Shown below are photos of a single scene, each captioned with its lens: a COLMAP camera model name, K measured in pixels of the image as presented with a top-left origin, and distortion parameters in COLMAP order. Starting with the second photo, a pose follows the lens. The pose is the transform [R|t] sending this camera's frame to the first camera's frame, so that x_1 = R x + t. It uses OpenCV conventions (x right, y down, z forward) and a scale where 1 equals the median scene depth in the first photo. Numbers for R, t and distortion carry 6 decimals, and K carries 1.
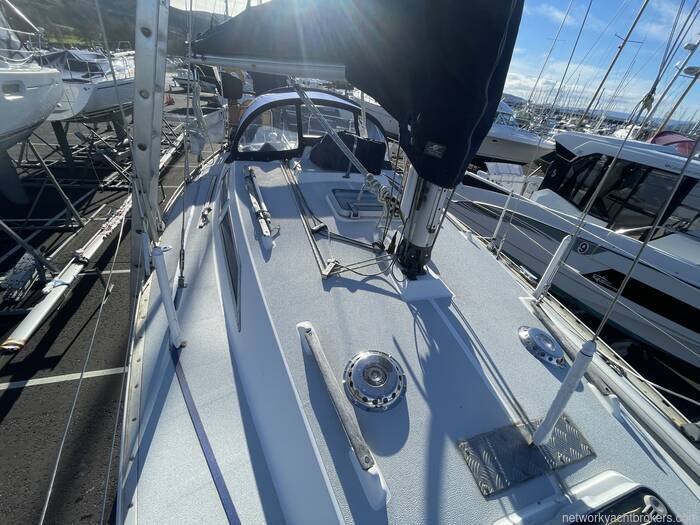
lens RADIAL K [[280.9, 0, 350.7], [0, 280.9, 264.6], [0, 0, 1]] dist [-0.004622, -0.000561]
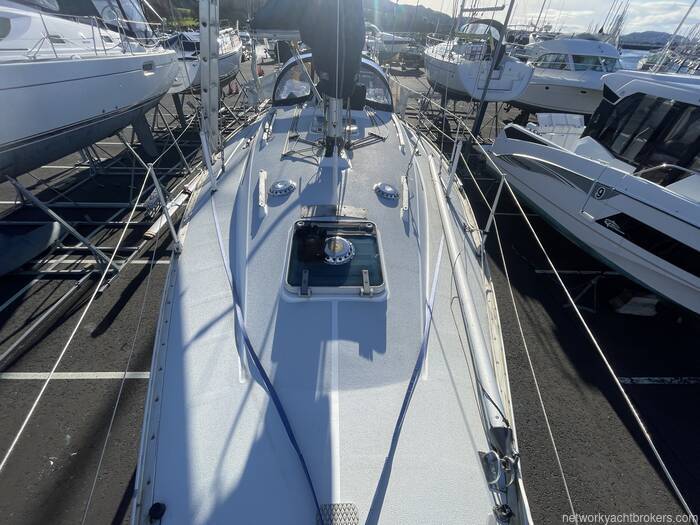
lens RADIAL K [[280.9, 0, 352.3], [0, 280.9, 266.3], [0, 0, 1]] dist [-0.004622, -0.000561]
pose [[0.964556, 0.094897, -0.246223, 0.224842], [-0.069807, 0.991619, 0.108716, 0.137574], [0.254476, -0.087675, 0.963097, -0.188261]]
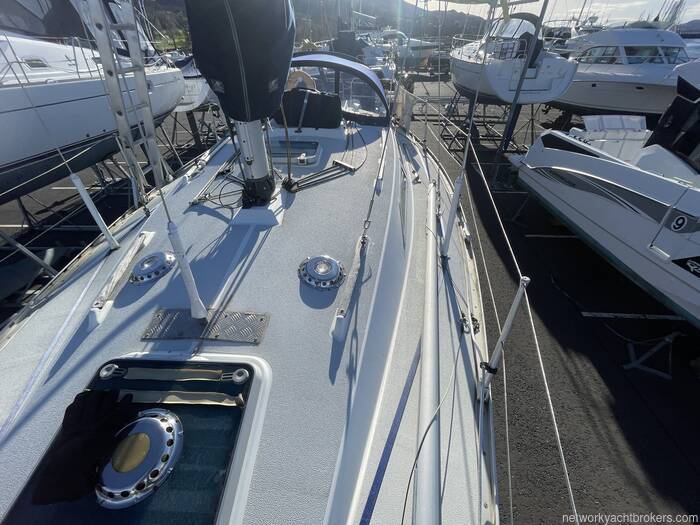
lens RADIAL K [[280.9, 0, 351.1], [0, 280.9, 265.2], [0, 0, 1]] dist [-0.004622, -0.000561]
pose [[0.932089, 0.099681, -0.348244, 0.271128], [-0.072069, 0.993203, 0.091398, 0.038566], [0.354988, -0.060094, 0.932937, 0.014470]]
